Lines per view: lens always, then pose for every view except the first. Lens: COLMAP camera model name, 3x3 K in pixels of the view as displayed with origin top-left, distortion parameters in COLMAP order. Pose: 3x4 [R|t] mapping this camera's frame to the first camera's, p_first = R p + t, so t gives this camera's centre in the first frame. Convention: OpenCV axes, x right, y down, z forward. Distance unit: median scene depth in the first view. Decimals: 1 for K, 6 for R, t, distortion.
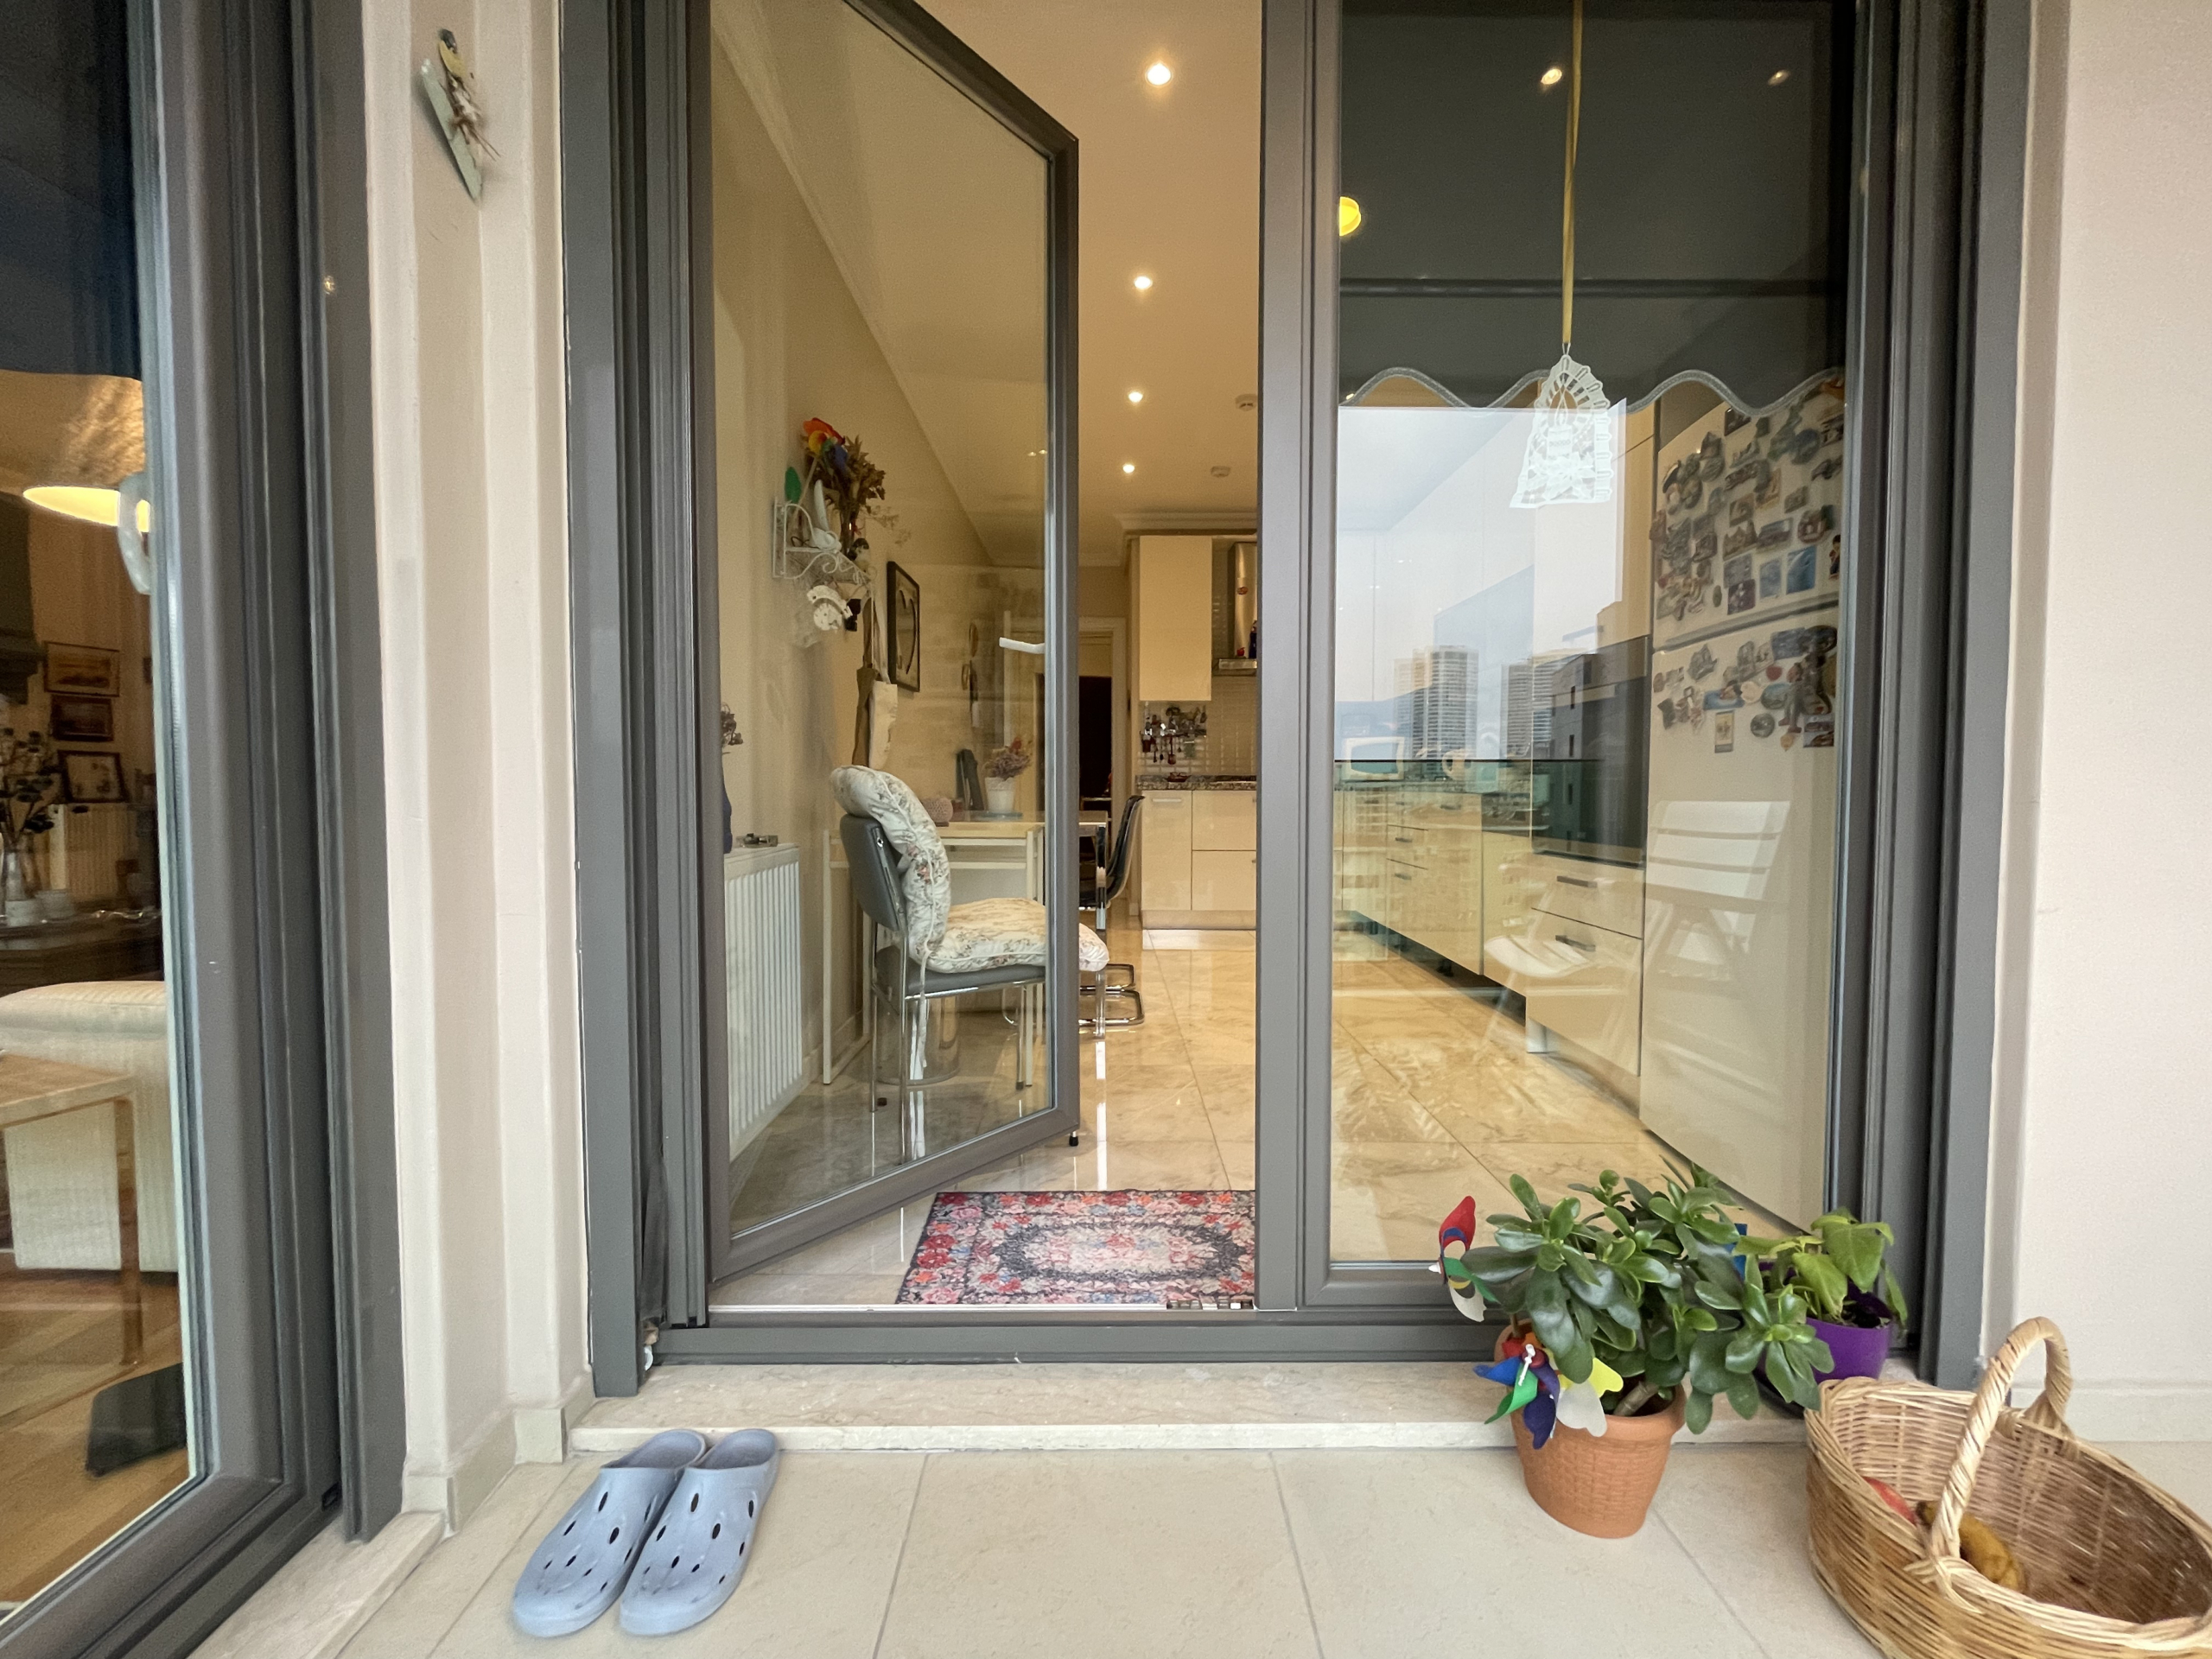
lens RADIAL K [[889.6, 0, 1107.4], [0, 889.6, 827.7], [0, 0, 1]] dist [-0.002160, -0.000439]
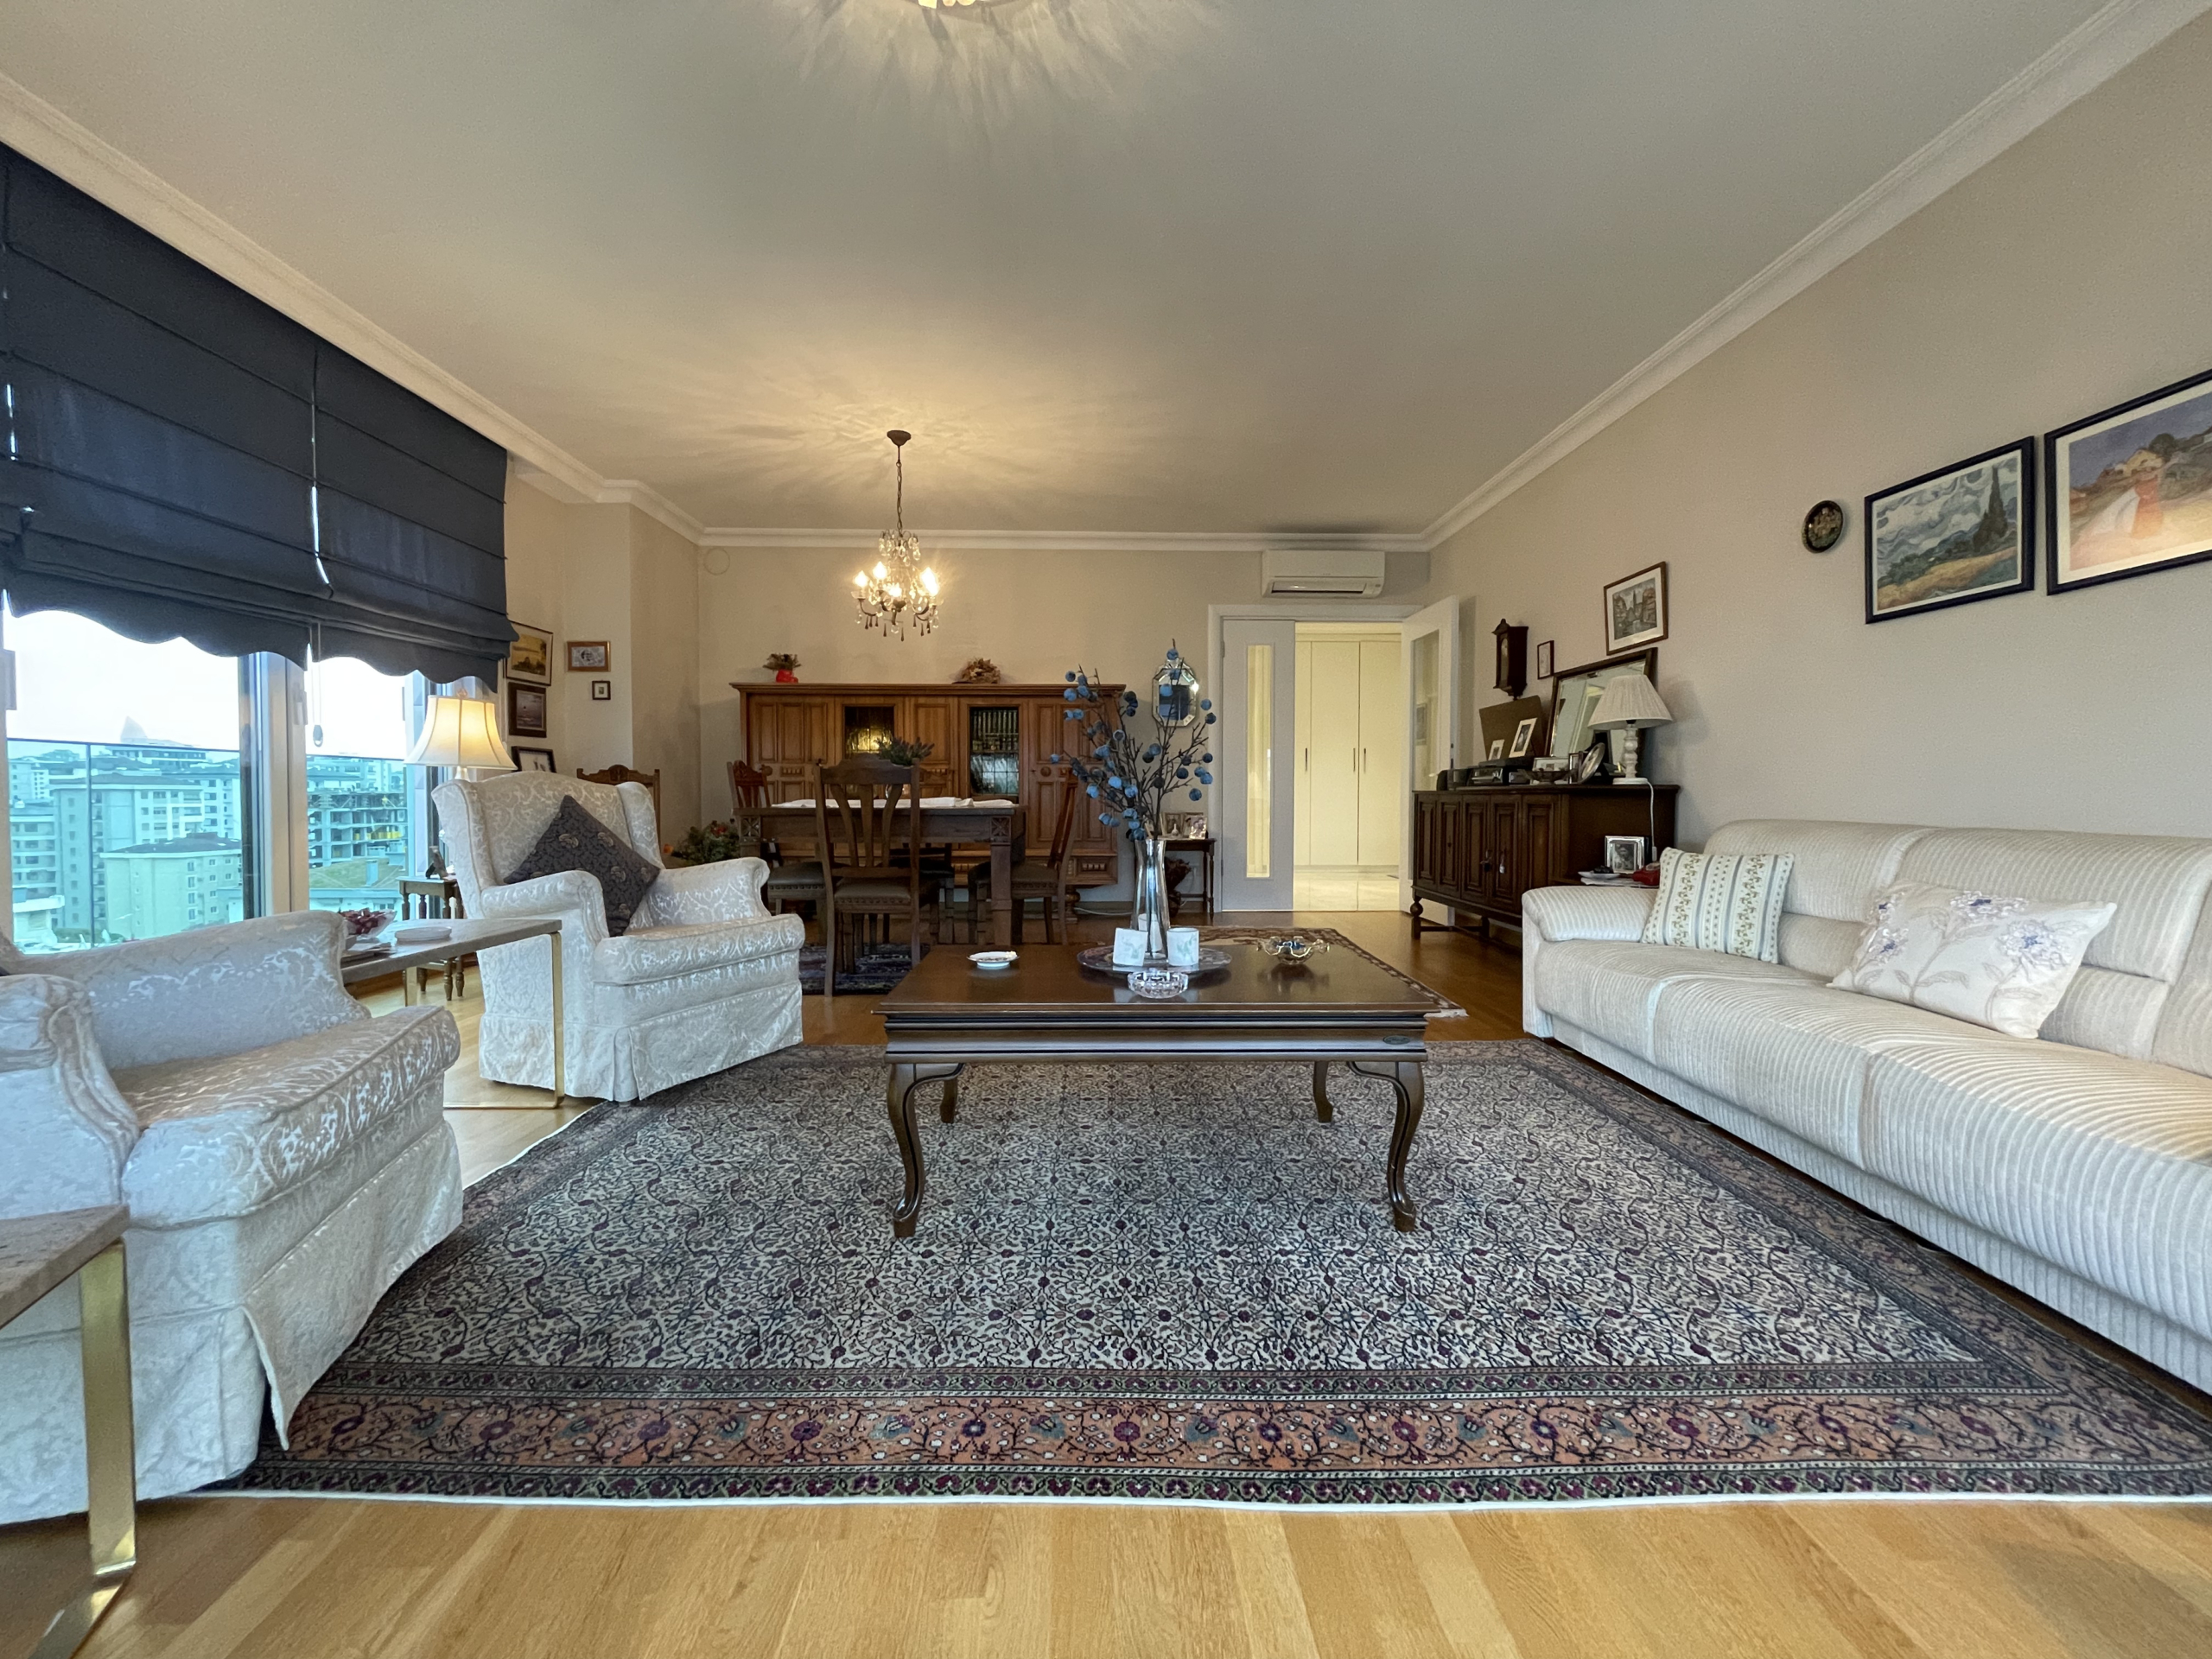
lens RADIAL K [[889.6, 0, 1100.6], [0, 889.6, 822.6], [0, 0, 1]] dist [-0.002160, -0.000439]
pose [[0.999771, 0.004142, 0.021010, -0.602076], [-0.003890, 0.999920, -0.012013, -0.004488], [-0.021058, 0.011929, 0.999707, 0.117231]]
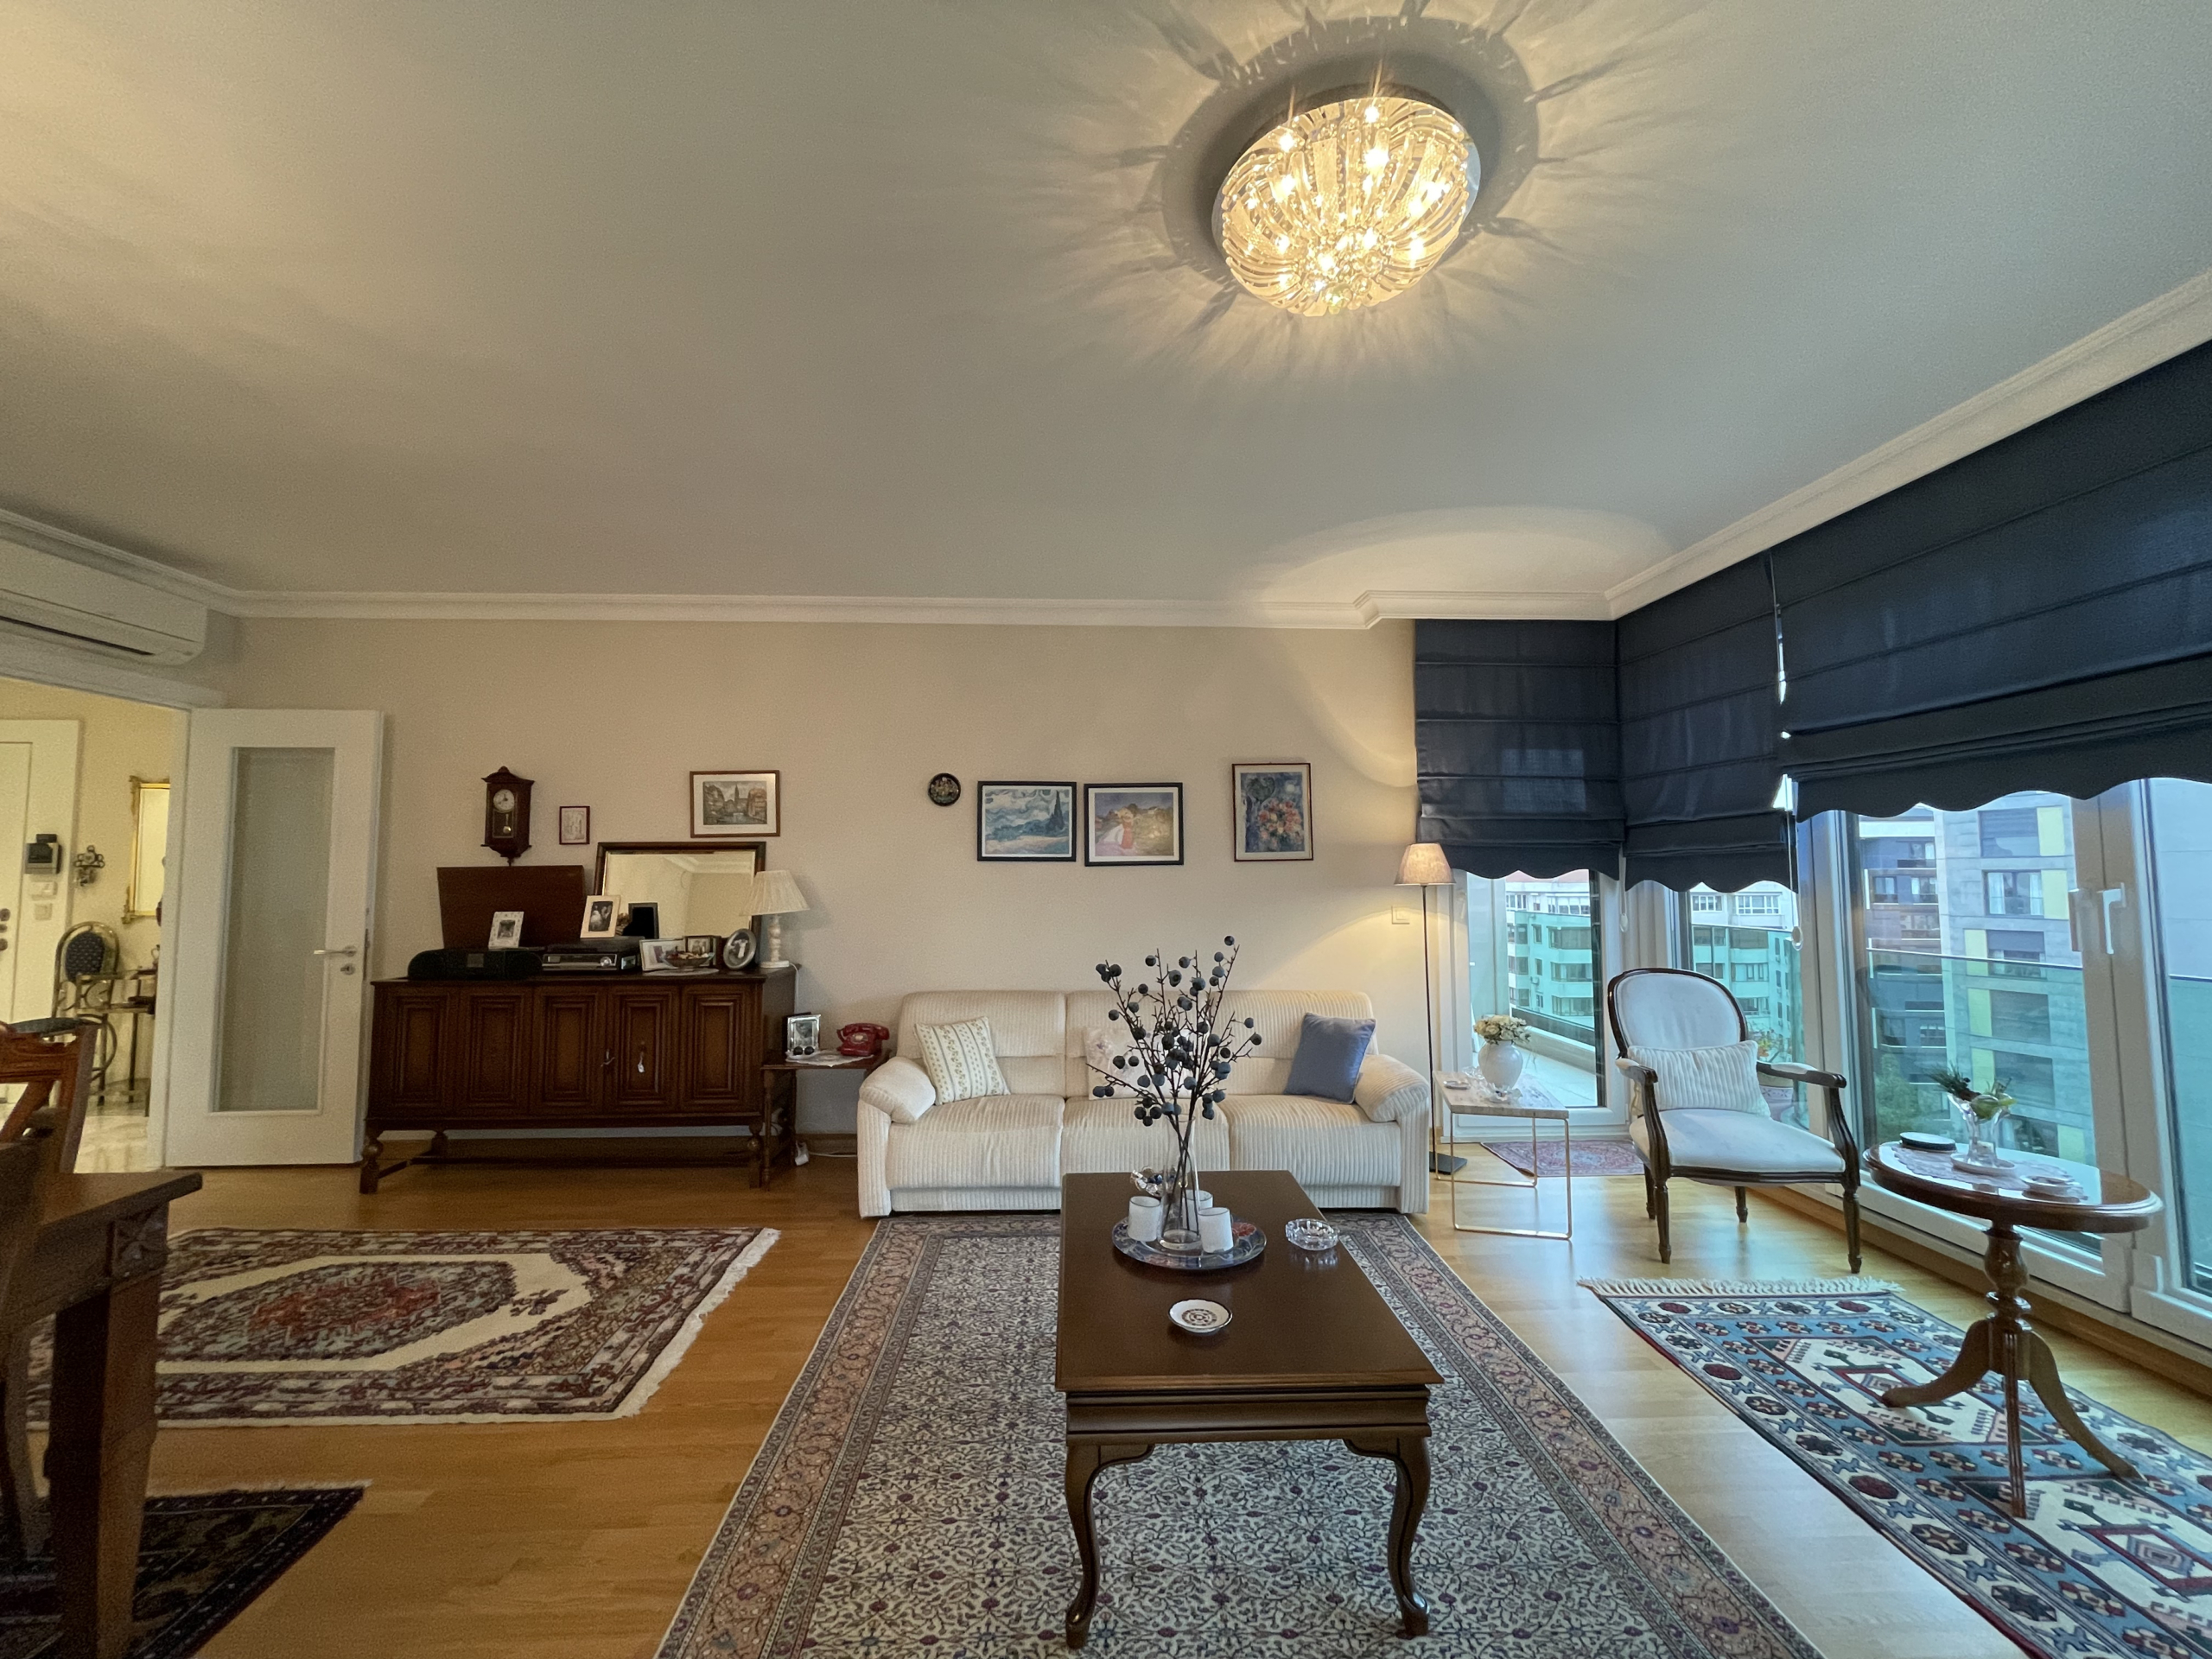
lens RADIAL K [[889.6, 0, 1103.7], [0, 889.6, 828.8], [0, 0, 1]] dist [-0.002160, -0.000439]
pose [[-0.038484, 0.057627, 0.997596, -0.938973], [0.046157, 0.997373, -0.055834, -0.100221], [-0.998193, 0.043898, -0.041043, 0.513308]]
